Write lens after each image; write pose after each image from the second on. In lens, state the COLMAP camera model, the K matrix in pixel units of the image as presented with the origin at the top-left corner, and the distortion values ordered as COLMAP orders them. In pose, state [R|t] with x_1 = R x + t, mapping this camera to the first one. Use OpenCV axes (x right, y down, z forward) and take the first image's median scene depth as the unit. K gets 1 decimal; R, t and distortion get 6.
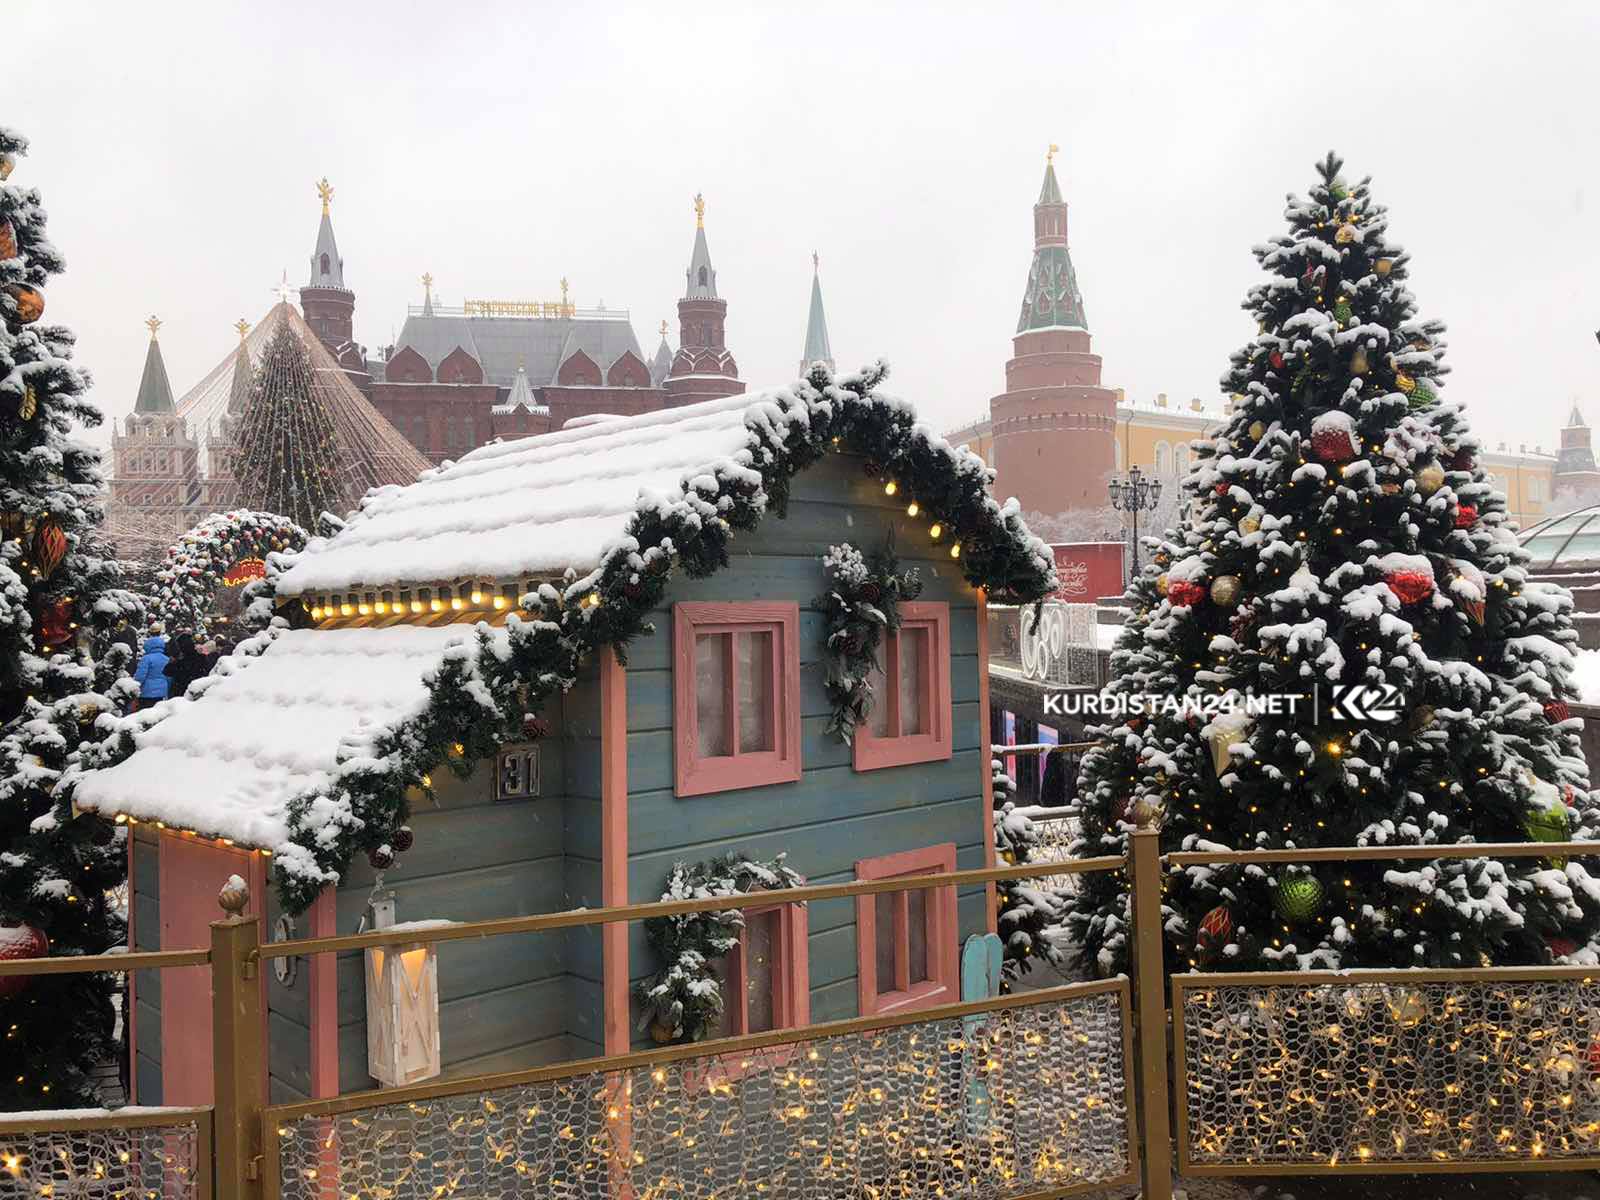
lens RADIAL K [[1306.1, 0, 796.5], [0, 1306.1, 597.6], [0, 0, 1]] dist [0.025887, -0.009772]
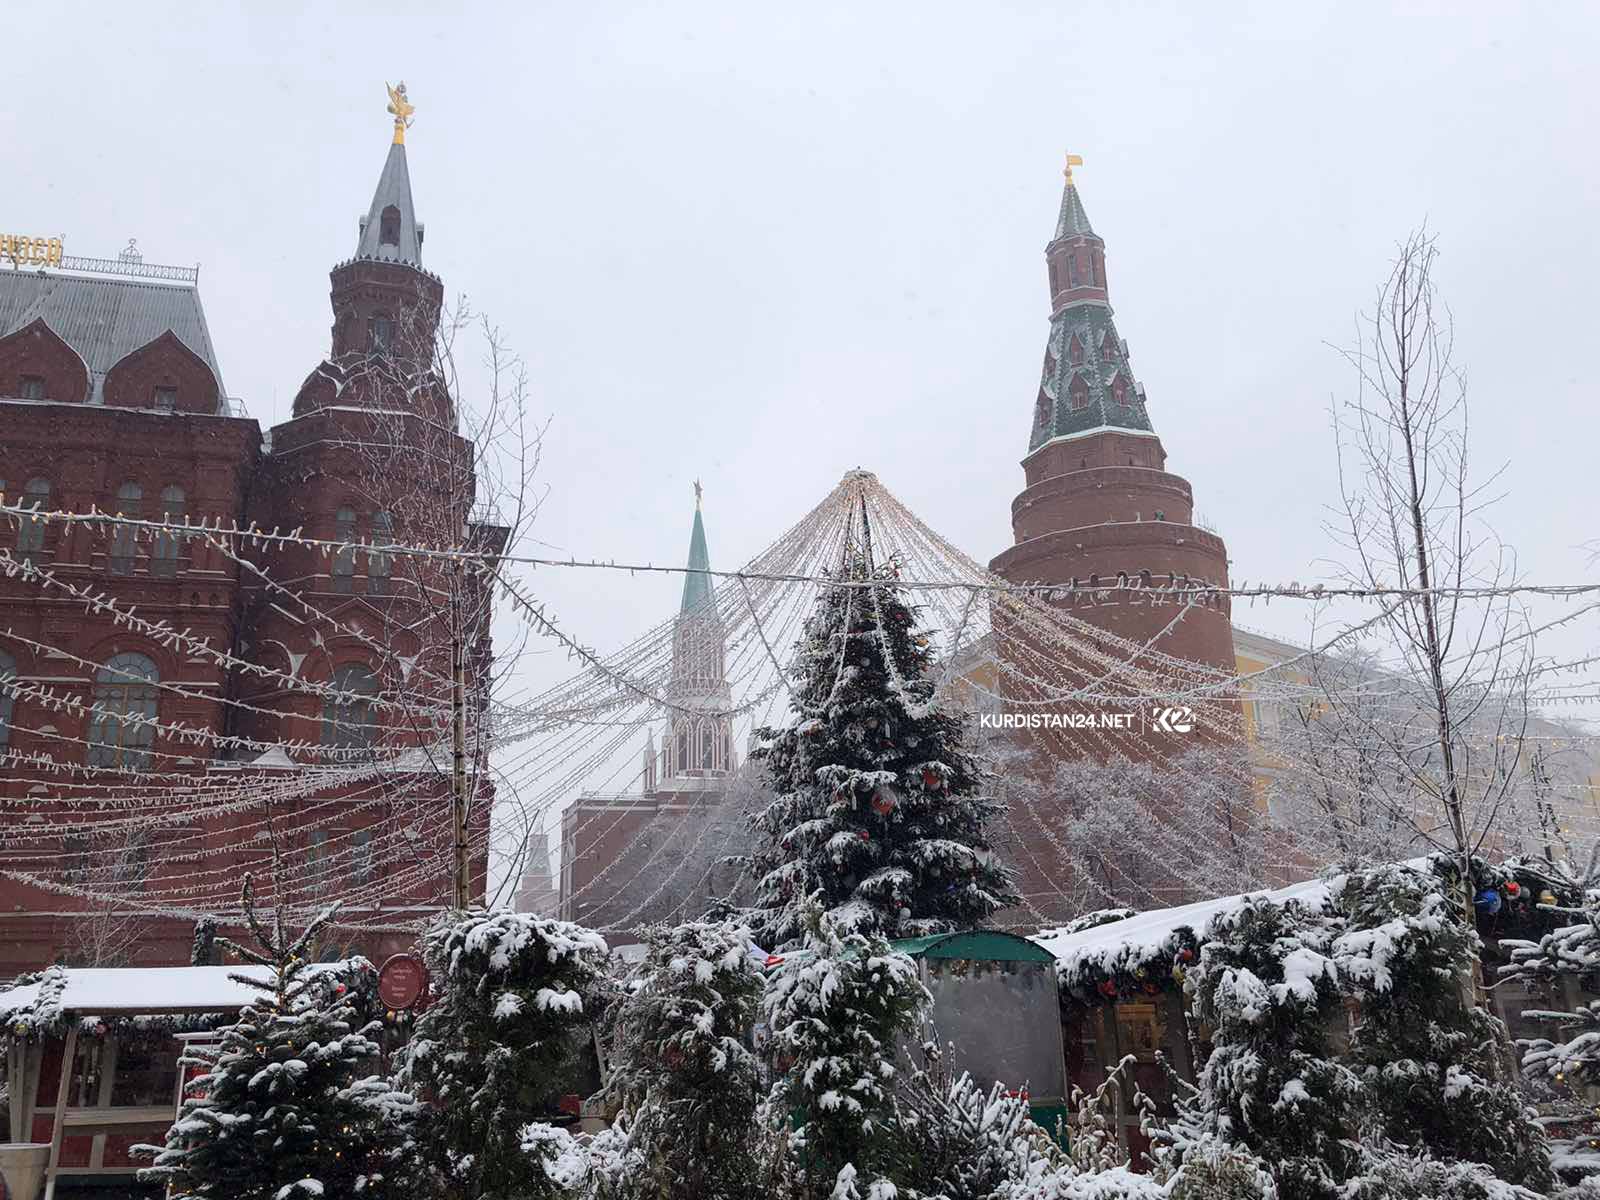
lens RADIAL K [[1306.1, 0, 796.5], [0, 1306.1, 597.6], [0, 0, 1]] dist [0.025887, -0.009772]
pose [[0.997778, 0.012236, 0.065487, 0.037967], [0.006677, 0.959670, -0.281050, 0.009783], [-0.066285, 0.280862, 0.957456, 0.523939]]
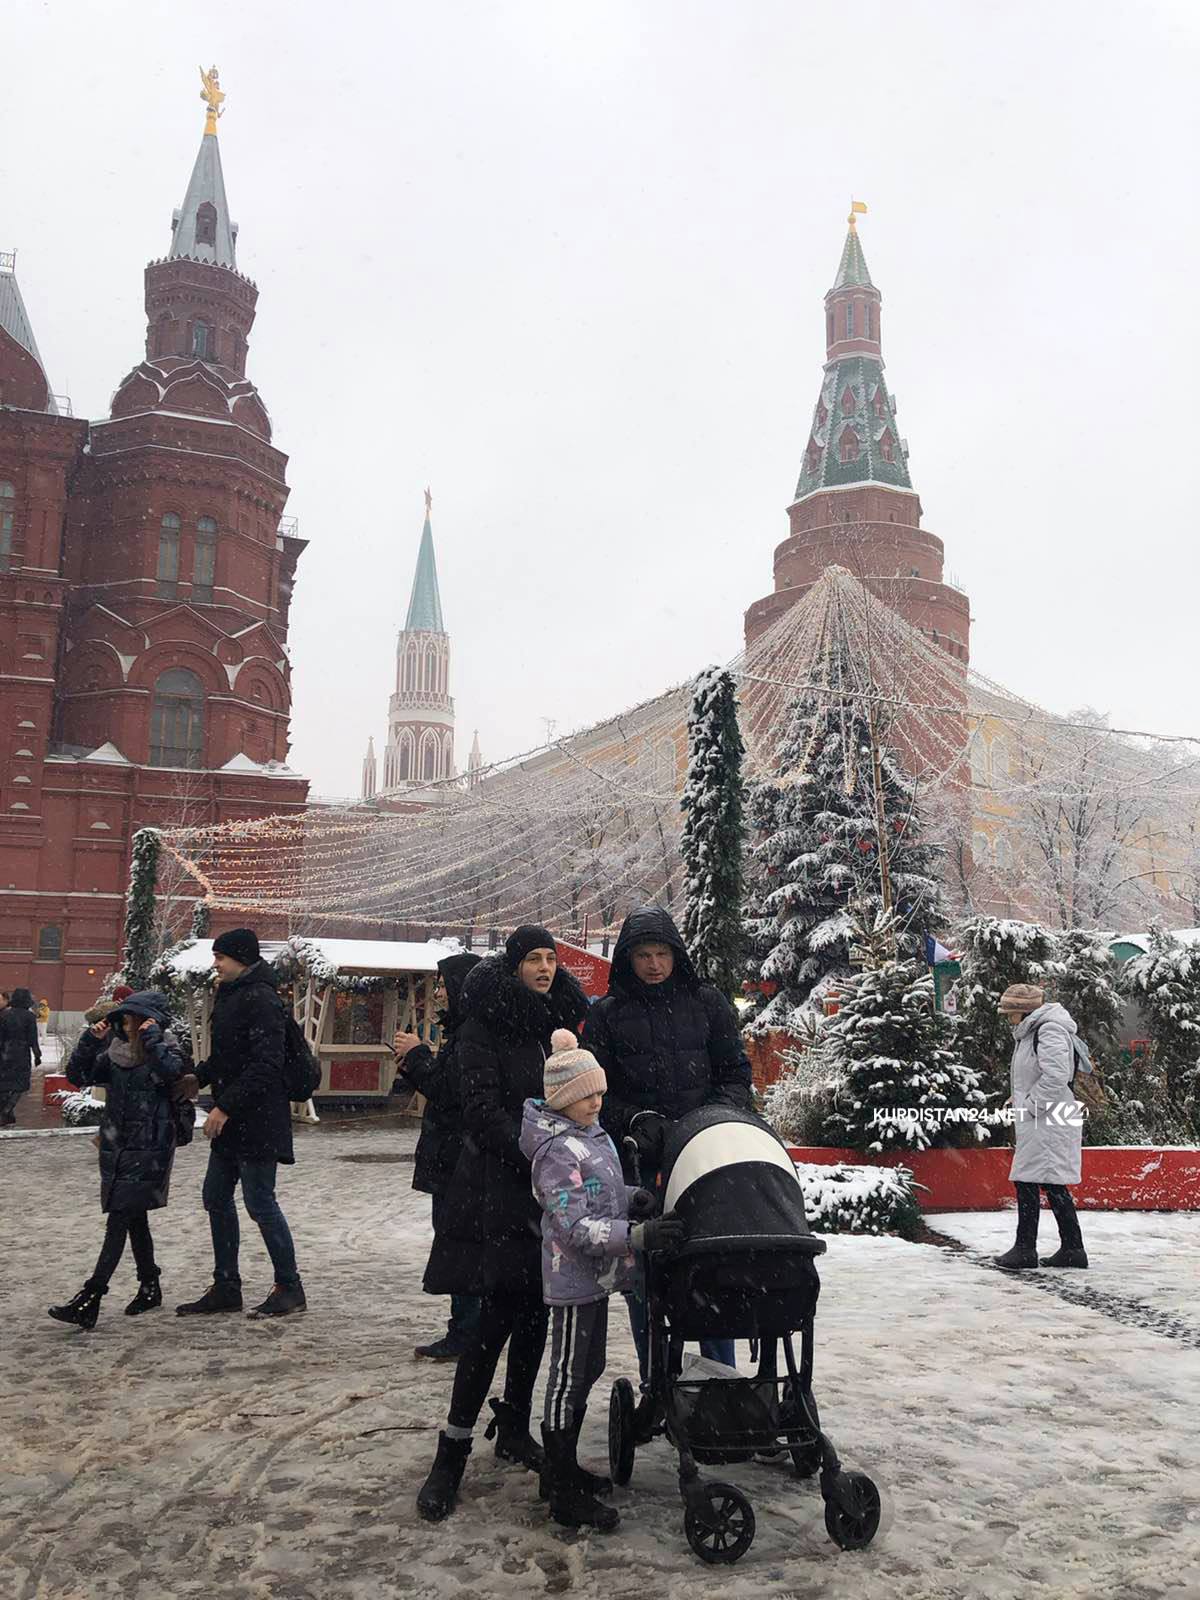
lens RADIAL K [[1308.7, 0, 610.3], [0, 1308.7, 801.0], [0, 0, 1]] dist [-0.005152, 0.008774]
pose [[0.984080, 0.057481, 0.168175, 0.001623], [-0.033356, 0.989174, -0.142909, 0.012009], [-0.174569, 0.135024, 0.975343, 0.500523]]
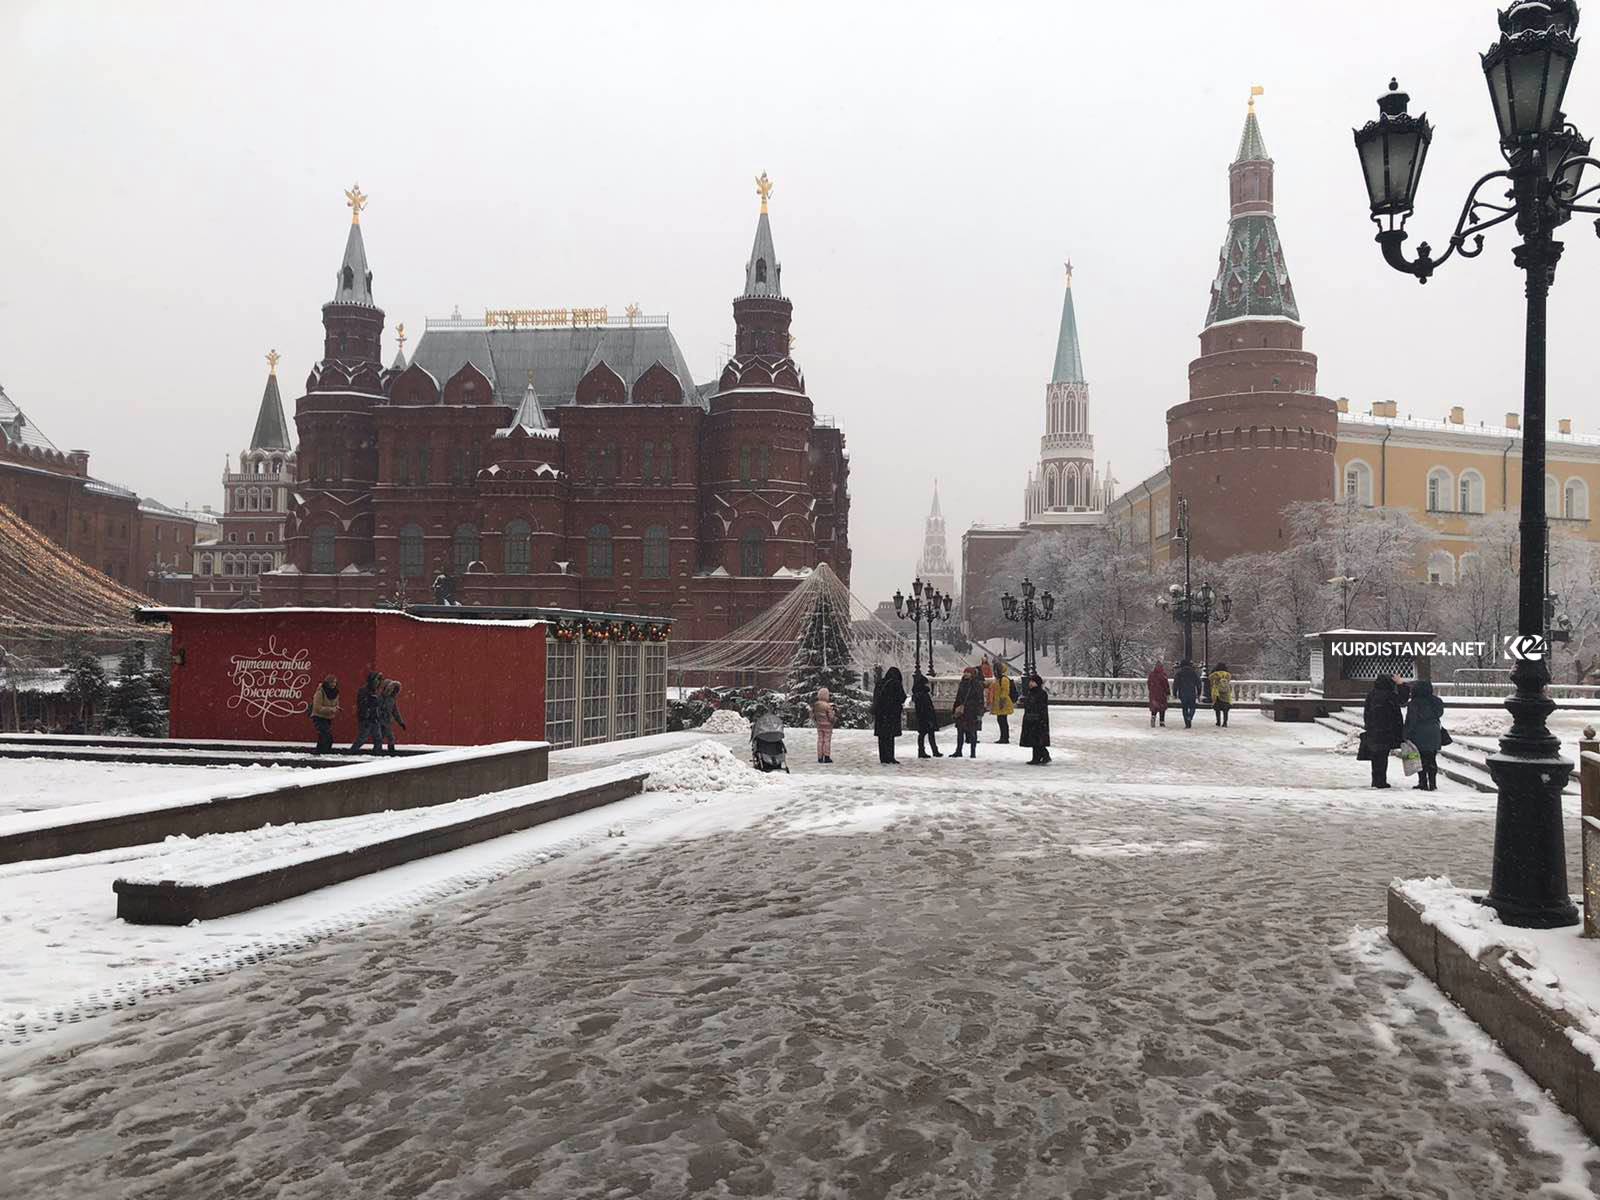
lens RADIAL K [[1314.4, 0, 808.8], [0, 1314.4, 606.2], [0, 0, 1]] dist [0.032757, -0.060179]
pose [[0.956402, 0.018048, -0.291494, 0.183747], [-0.026581, 0.999326, -0.025338, -0.010796], [0.290840, 0.031981, 0.956237, 0.192690]]
